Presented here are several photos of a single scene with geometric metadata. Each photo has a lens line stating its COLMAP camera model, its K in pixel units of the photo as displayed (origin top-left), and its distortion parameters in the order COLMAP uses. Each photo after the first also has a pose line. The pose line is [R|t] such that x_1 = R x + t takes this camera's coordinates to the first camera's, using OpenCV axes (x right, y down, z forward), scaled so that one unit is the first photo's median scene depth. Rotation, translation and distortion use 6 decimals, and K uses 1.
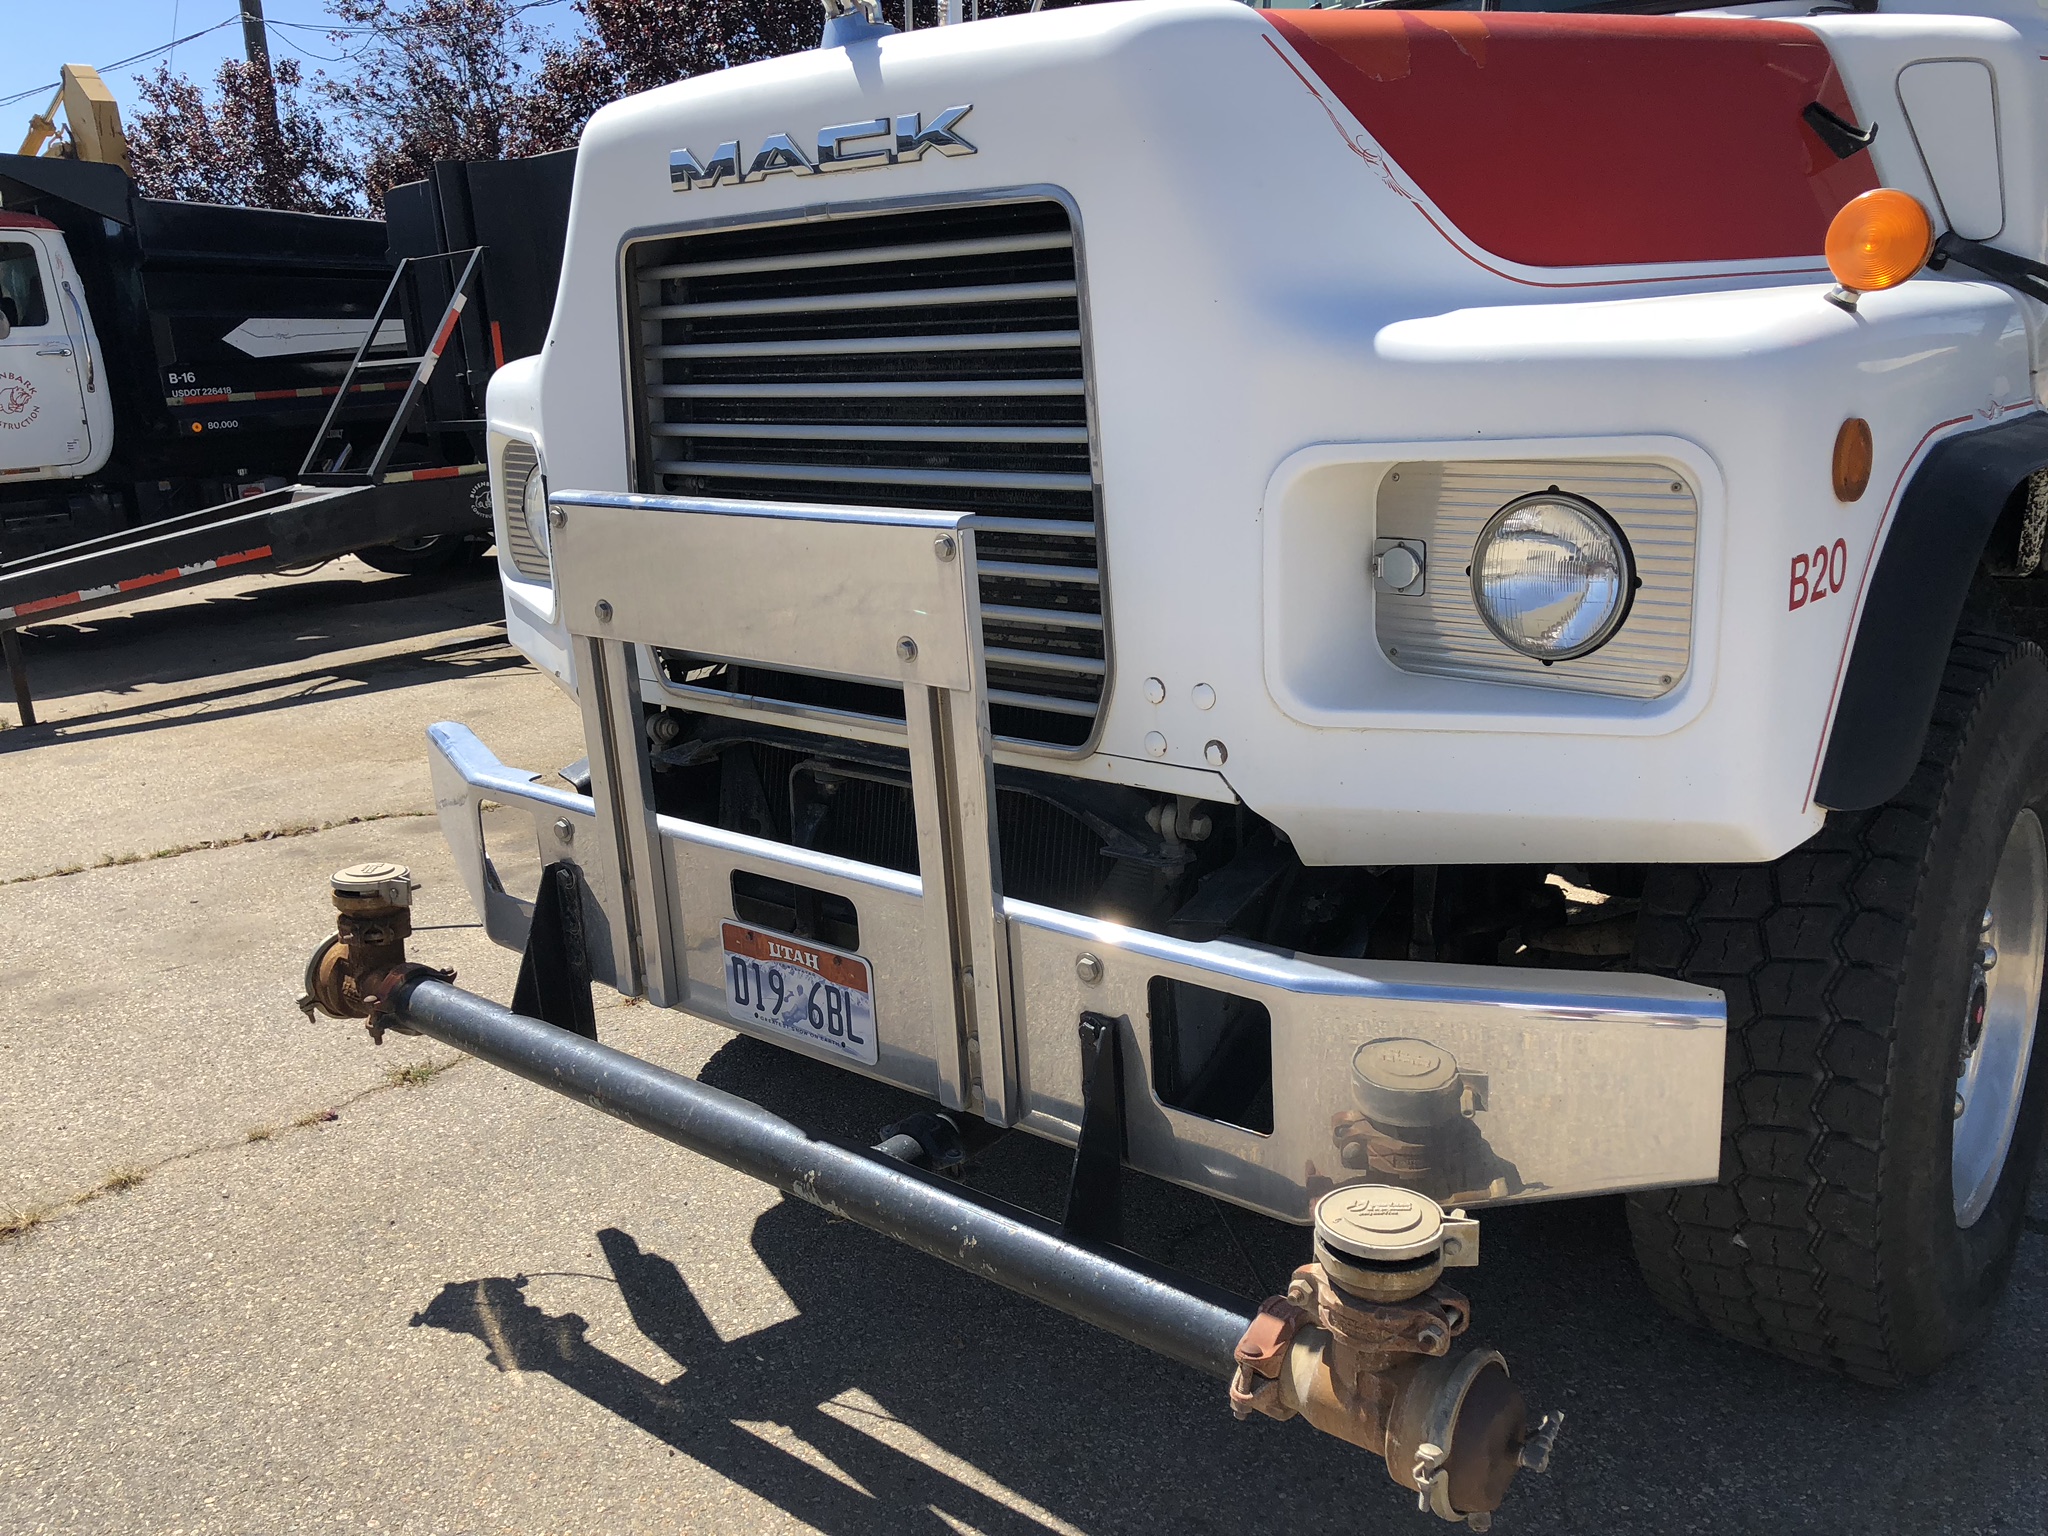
lens RADIAL K [[1679.2, 0, 1027.2], [0, 1679.2, 763.8], [0, 0, 1]] dist [0.022950, -0.006997]
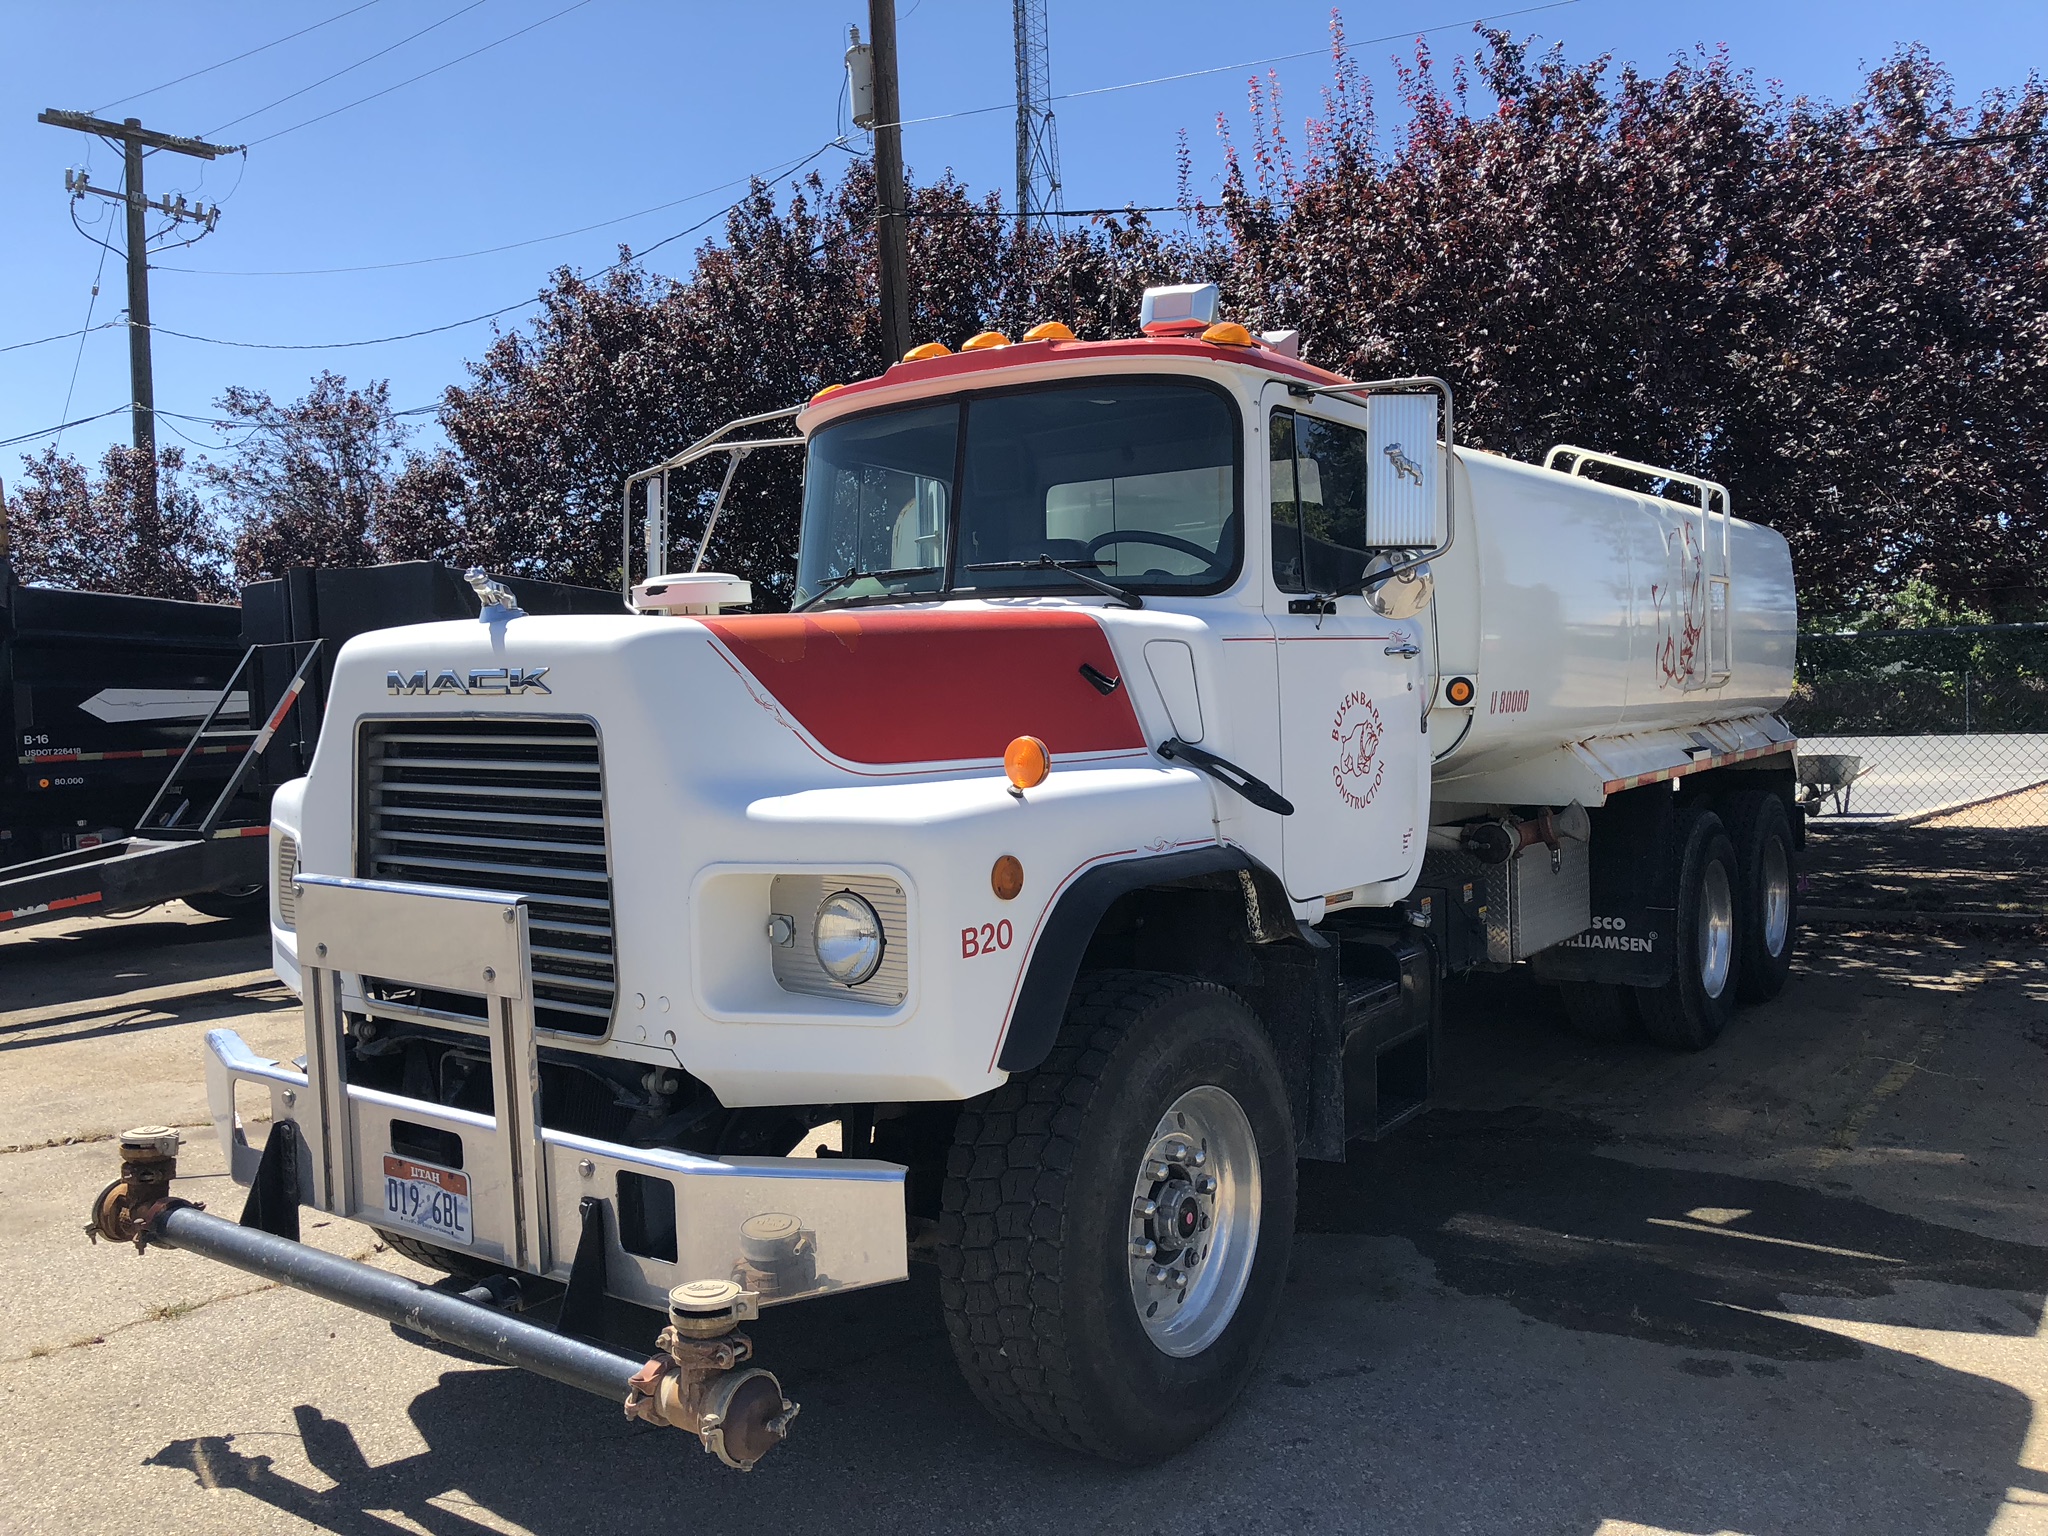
lens RADIAL K [[1679.2, 0, 1016.8], [0, 1679.2, 775.3], [0, 0, 1]] dist [0.022950, -0.006997]
pose [[0.996796, 0.024286, 0.076215, 0.261773], [-0.008468, 0.979480, -0.201364, 0.058644], [-0.079542, 0.200074, 0.976547, -0.598972]]
